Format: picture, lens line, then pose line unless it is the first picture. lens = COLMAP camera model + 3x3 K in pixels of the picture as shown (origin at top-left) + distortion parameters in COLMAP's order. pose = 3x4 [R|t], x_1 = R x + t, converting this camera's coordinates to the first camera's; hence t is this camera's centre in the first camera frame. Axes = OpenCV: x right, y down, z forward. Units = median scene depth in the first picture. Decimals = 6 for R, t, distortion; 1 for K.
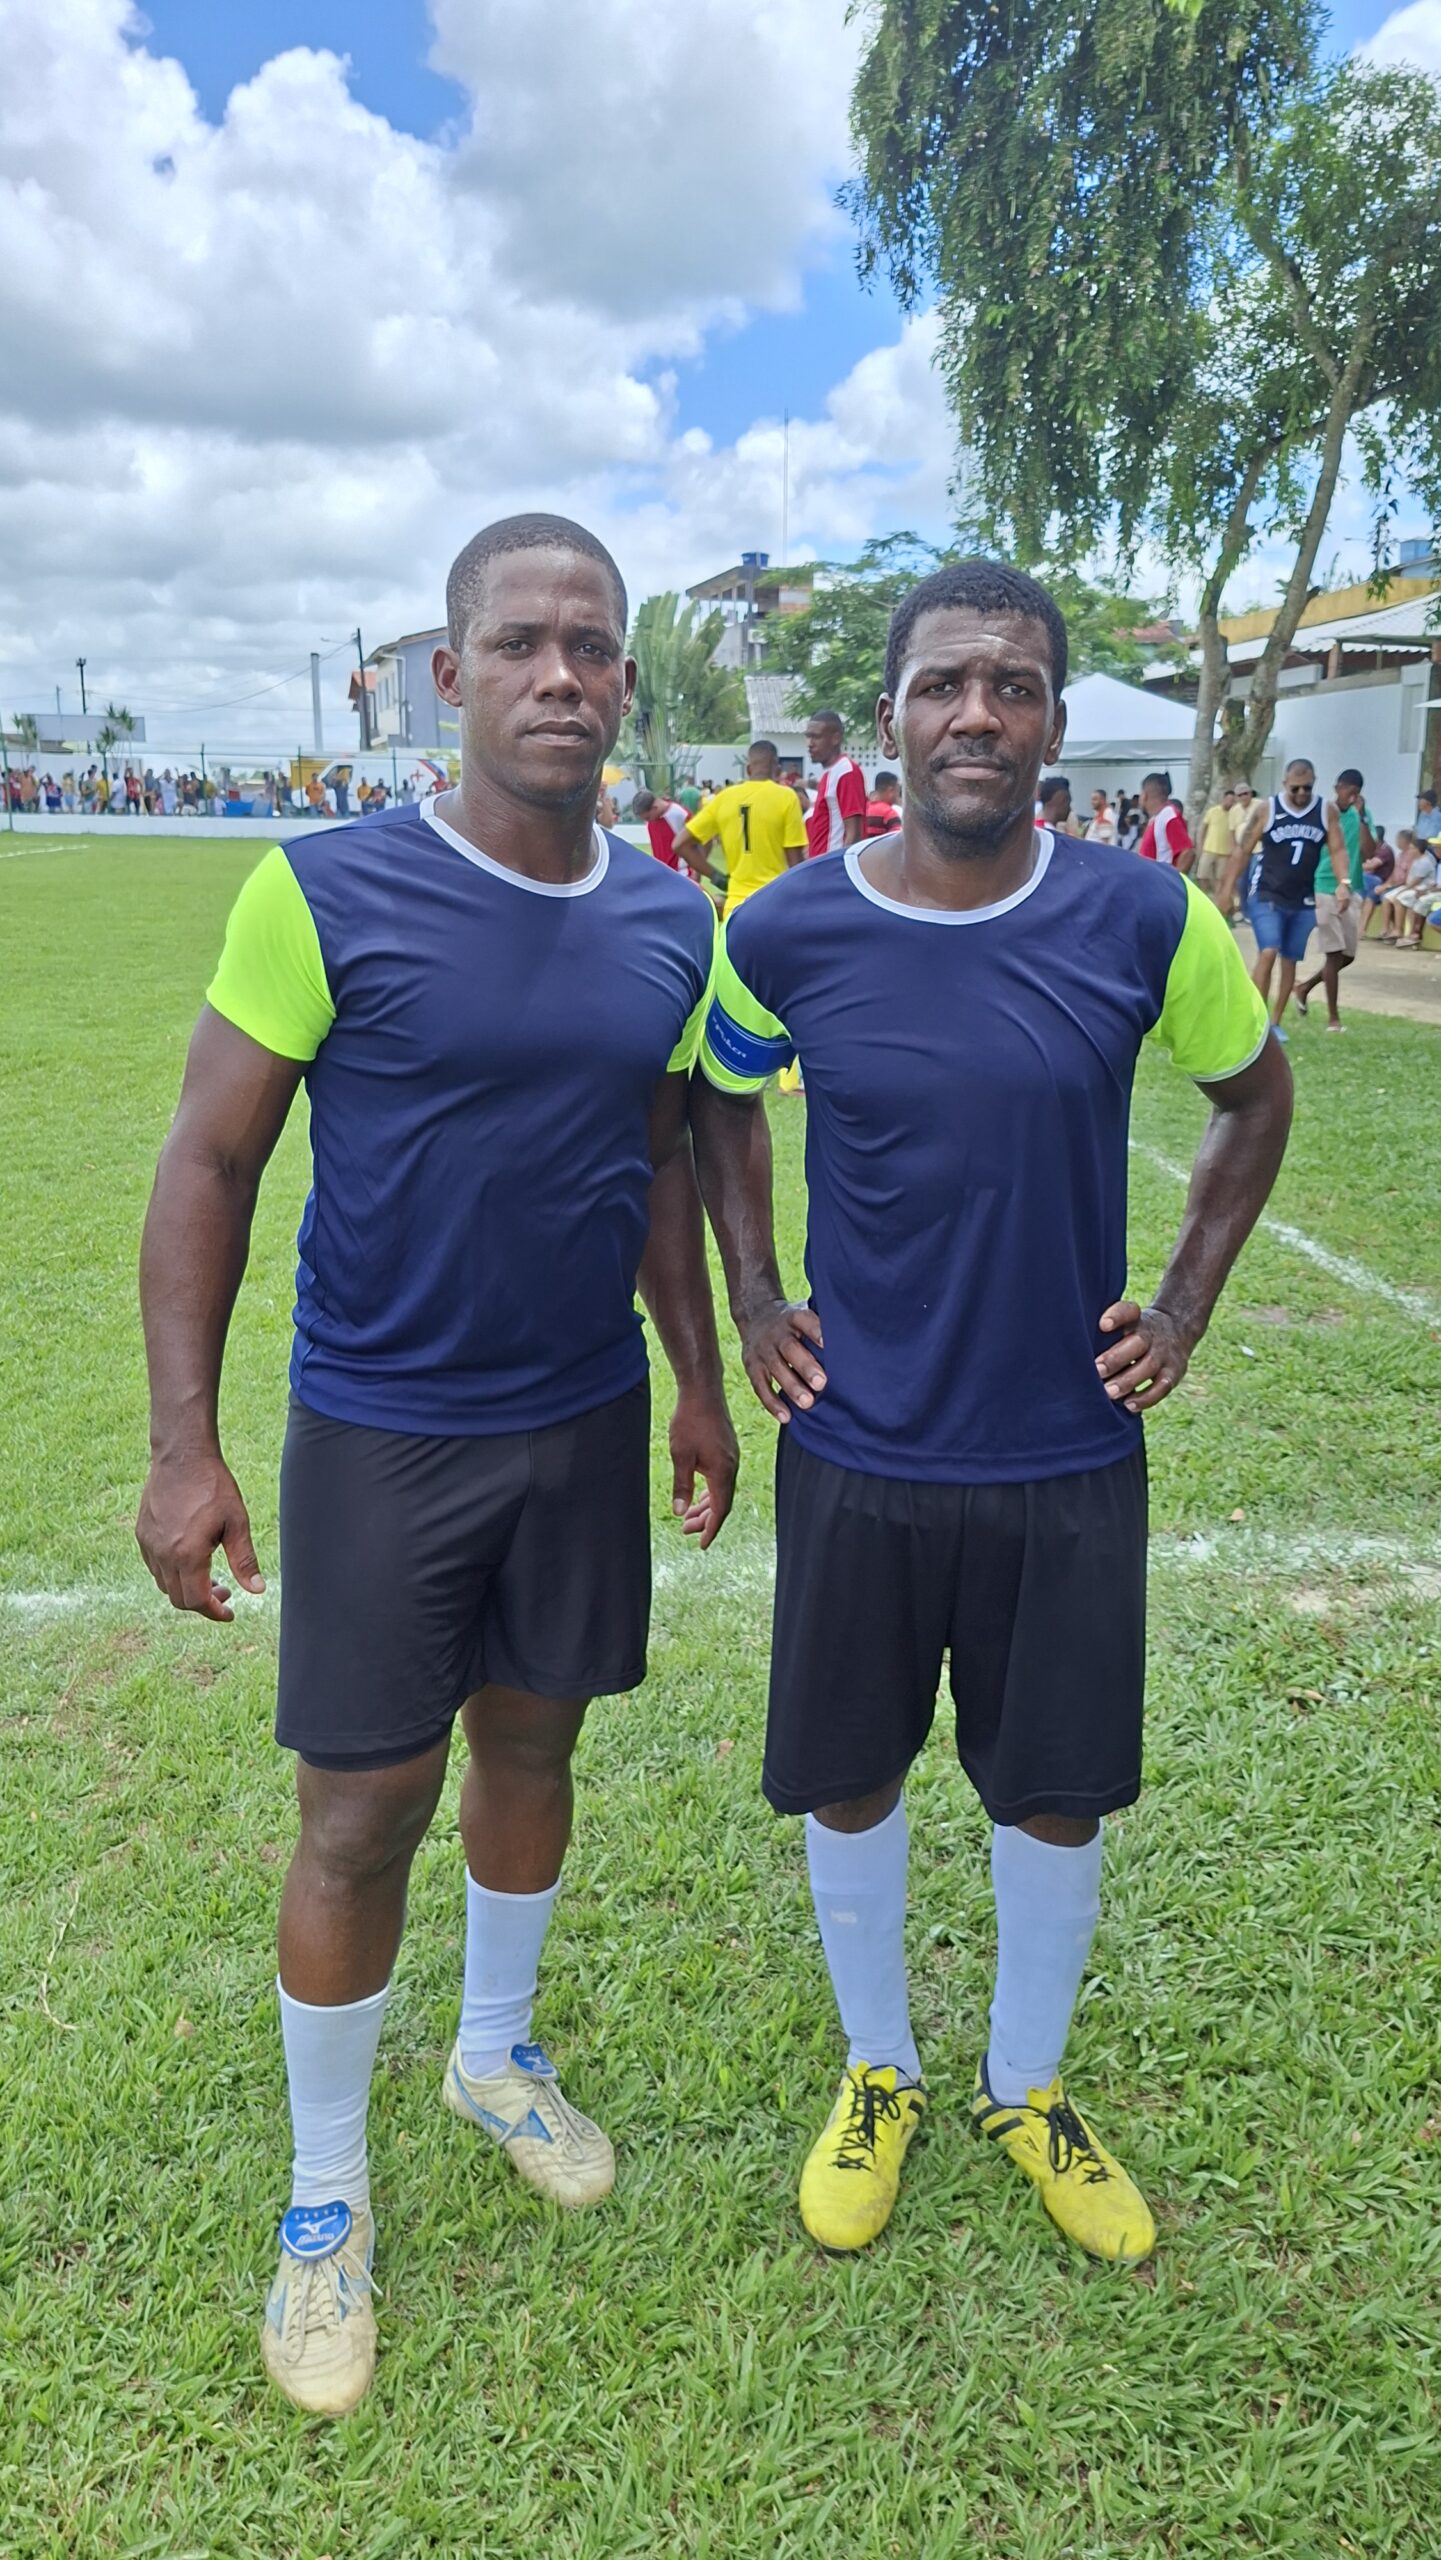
lens RADIAL K [[1849.0, 0, 713.9], [0, 1849.0, 1225.8], [0, 0, 1]] dist [0.110324, -0.152579]
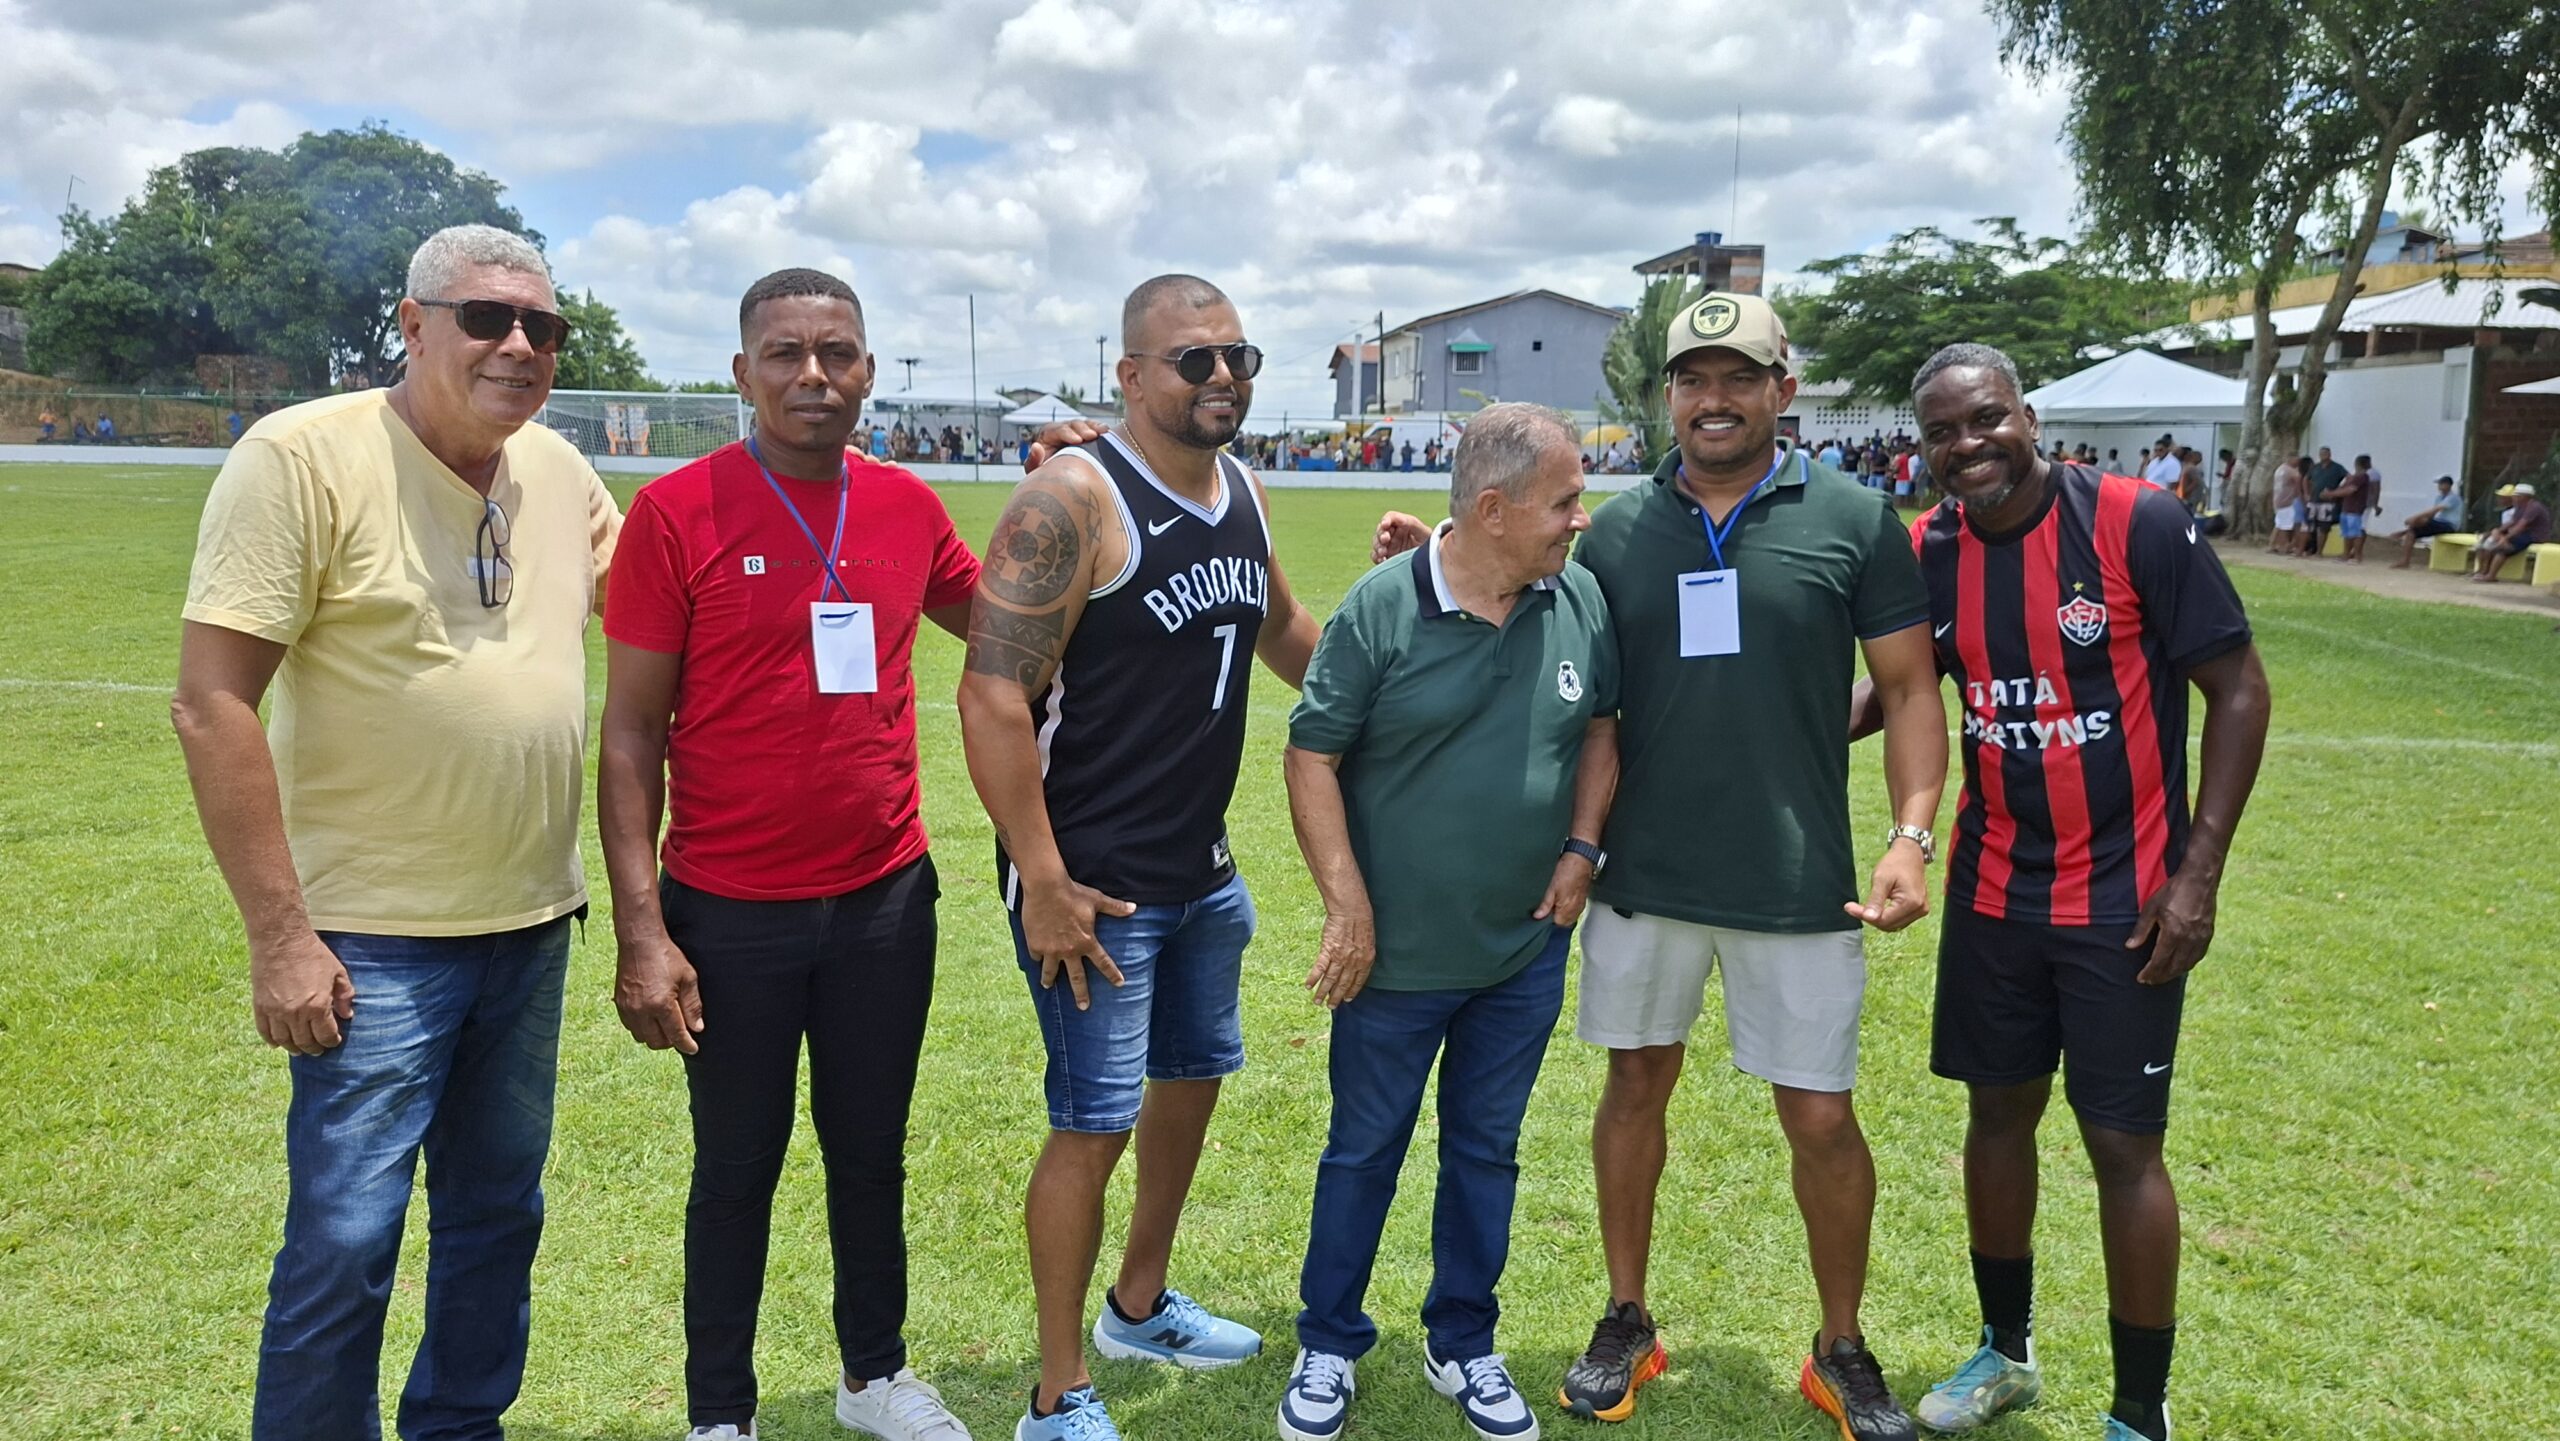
lens RADIAL K [[1827.7, 0, 1215.3], [0, 1827.7, 734.7], [0, 0, 1]] dist [0.056388, -0.074791]
pose [[0.981386, 0.032116, -0.189342, -0.158146], [-0.045982, 0.996536, -0.069297, 0.058938], [0.186461, 0.076714, 0.979463, -0.254794]]
